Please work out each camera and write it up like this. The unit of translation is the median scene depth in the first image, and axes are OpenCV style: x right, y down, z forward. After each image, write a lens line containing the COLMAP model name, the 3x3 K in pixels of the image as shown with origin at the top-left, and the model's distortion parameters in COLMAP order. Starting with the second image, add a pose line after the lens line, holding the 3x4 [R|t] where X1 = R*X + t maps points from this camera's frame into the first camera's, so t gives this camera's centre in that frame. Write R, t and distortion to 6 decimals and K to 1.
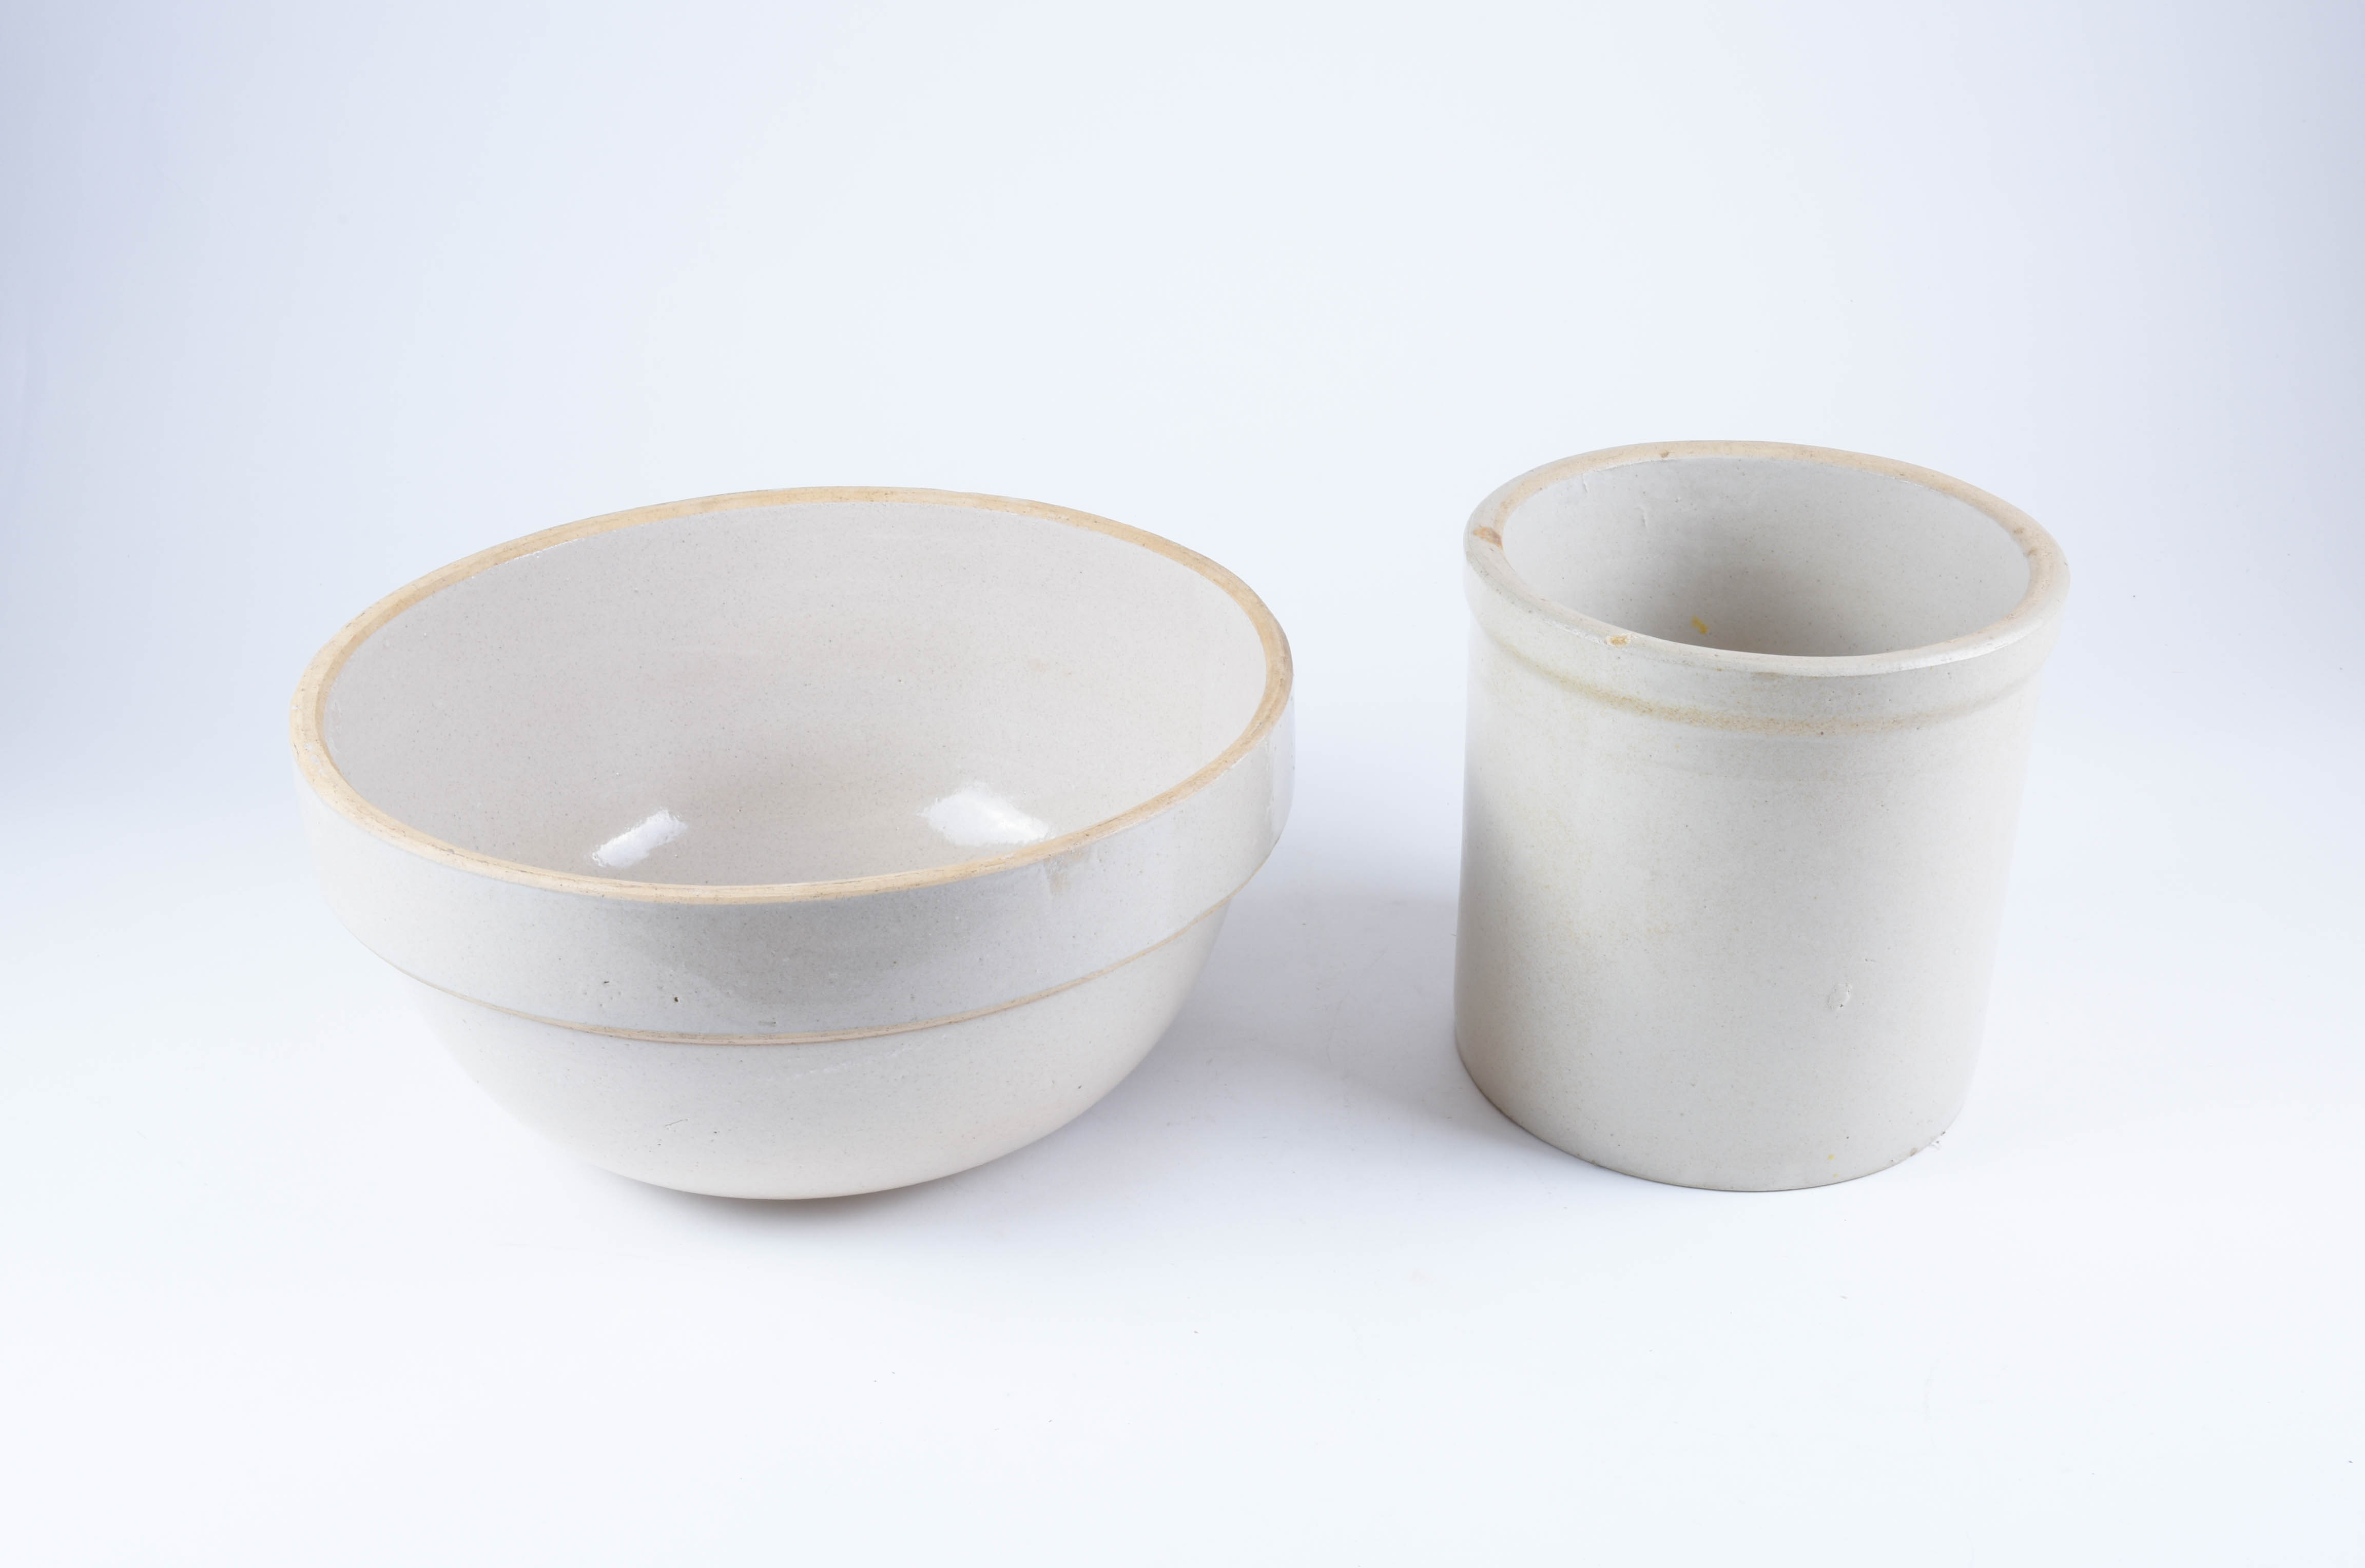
lens RADIAL K [[2494.5, 0, 1182.5], [0, 2494.5, 784.0], [0, 0, 1]] dist [0.002618, -0.004122]
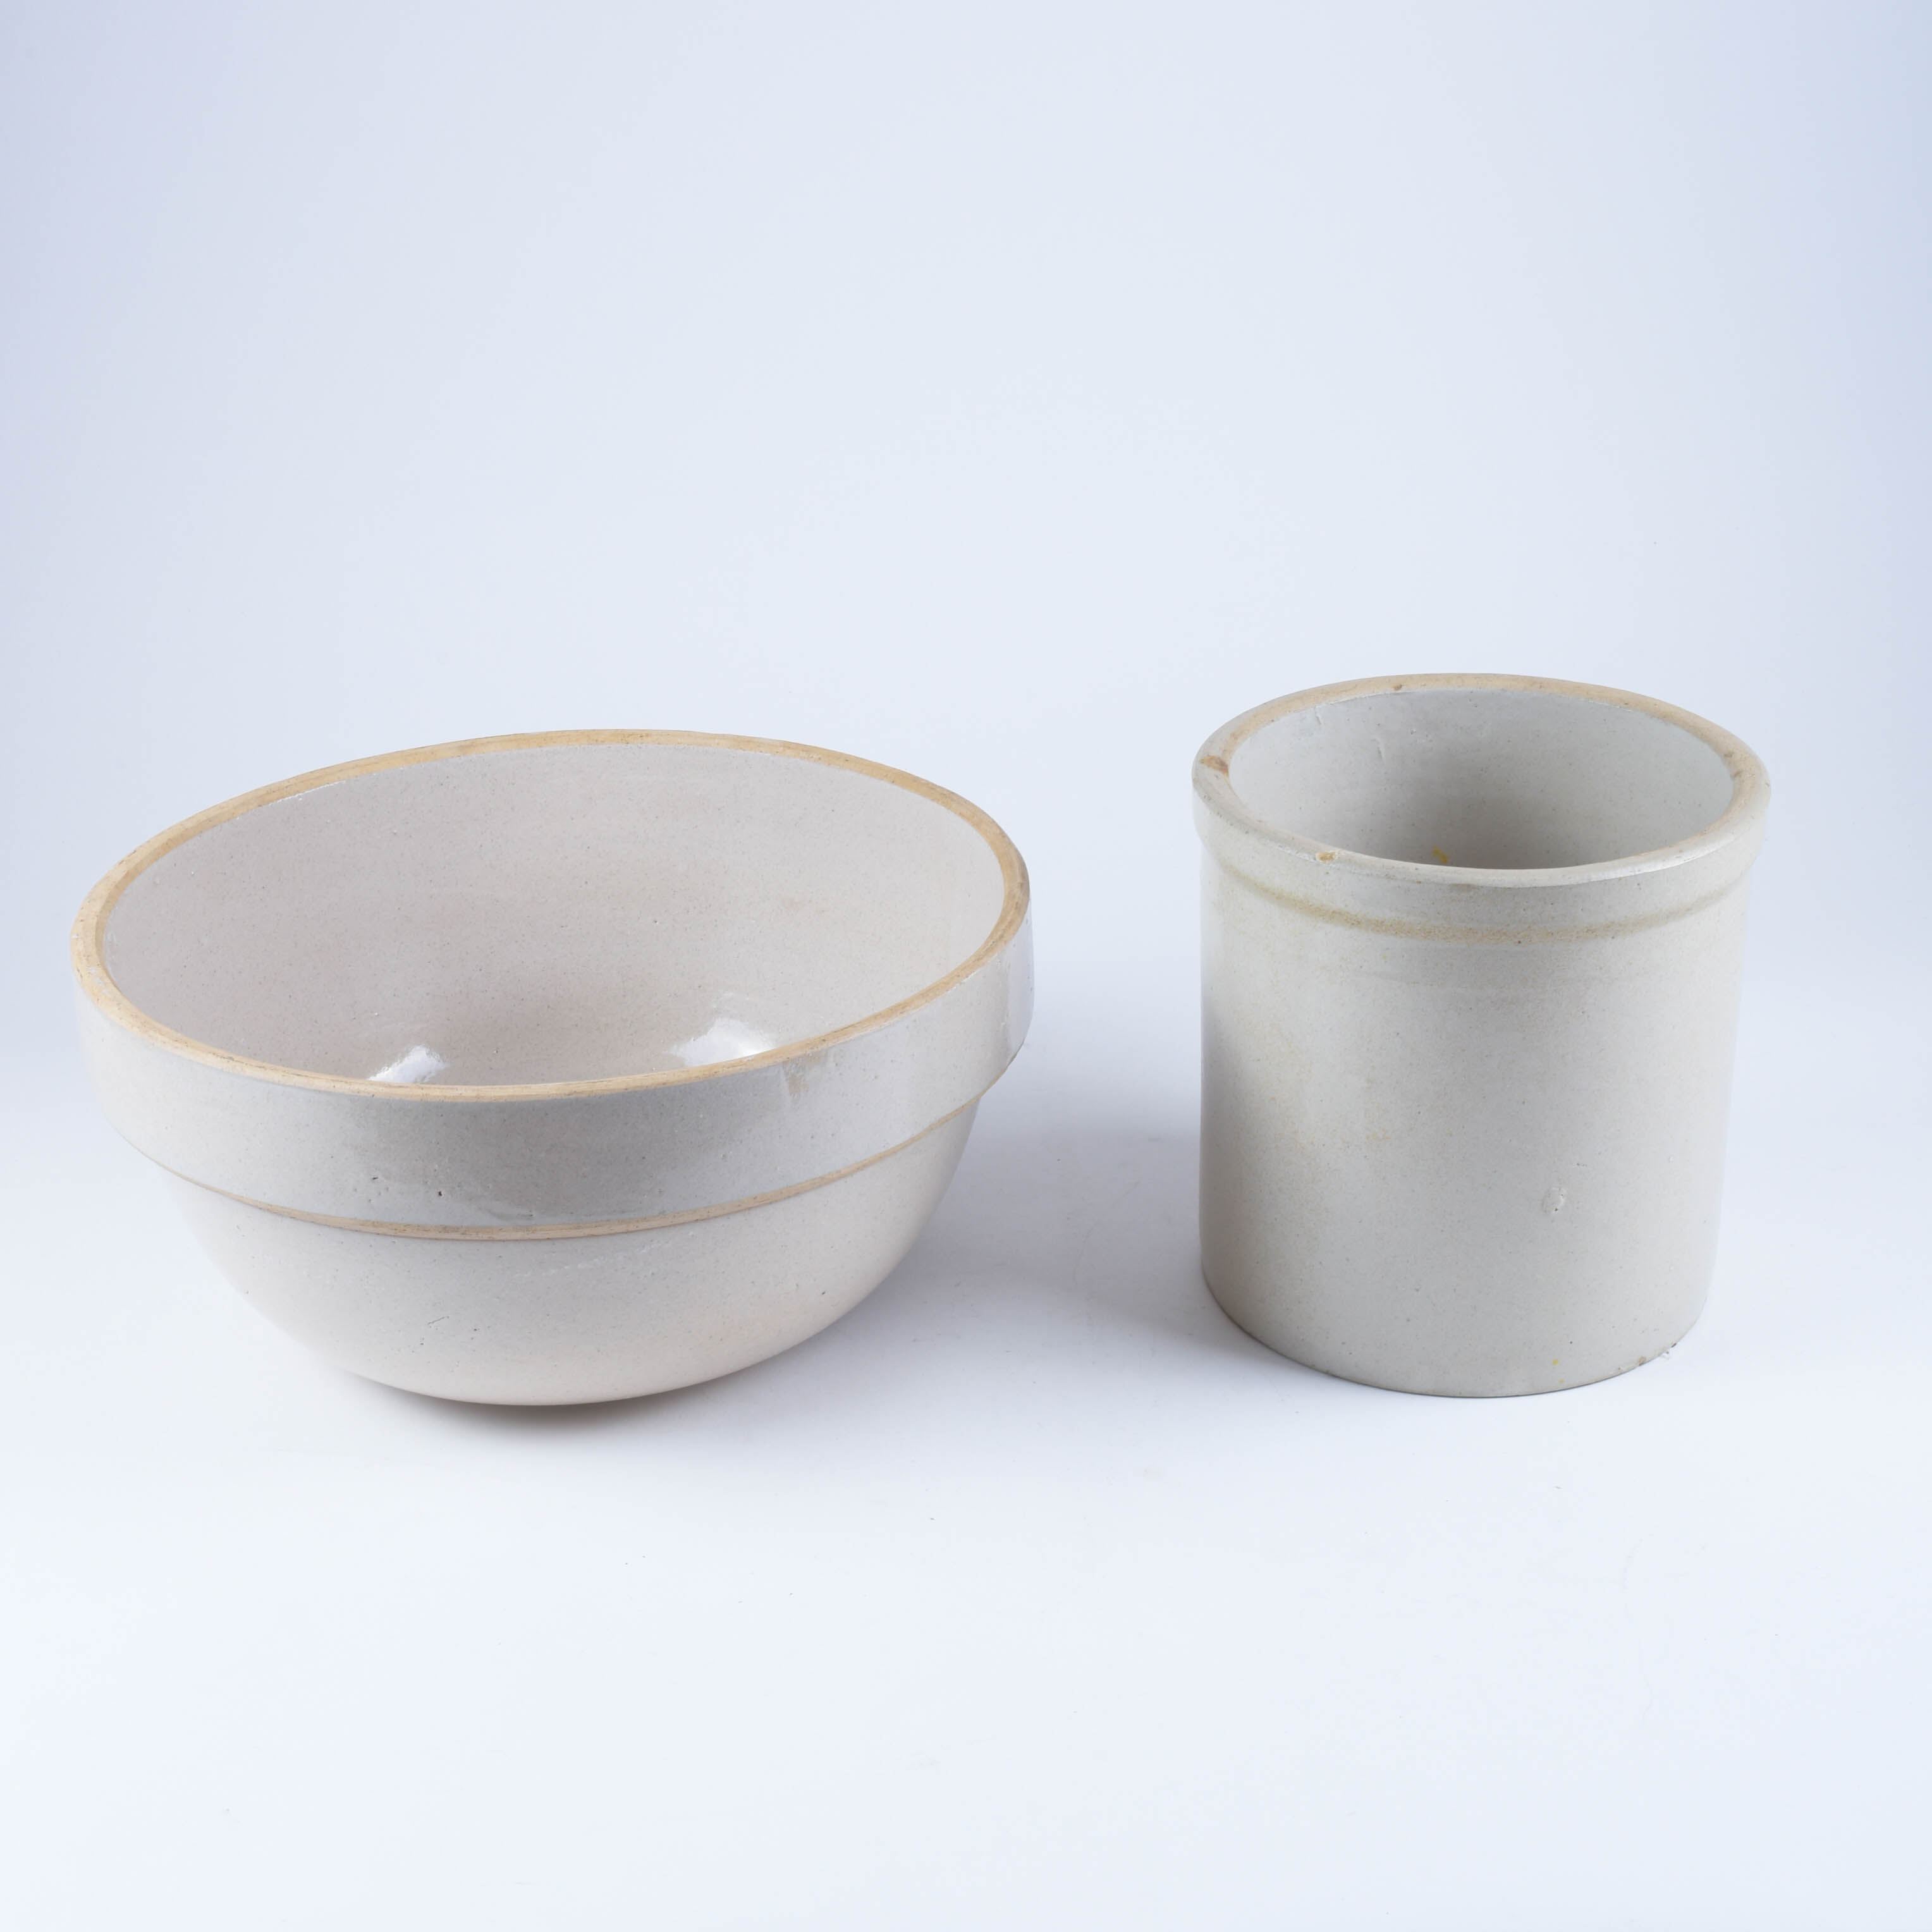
lens RADIAL K [[3038.2, 0, 966.0], [0, 3038.2, 966.0], [0, 0, 1]] dist [0.008785, 0.050885]
pose [[0.999786, -0.008090, -0.019029, 0.042206], [0.007042, 0.998489, -0.054496, 0.053185], [0.019441, 0.054351, 0.998333, -0.264177]]
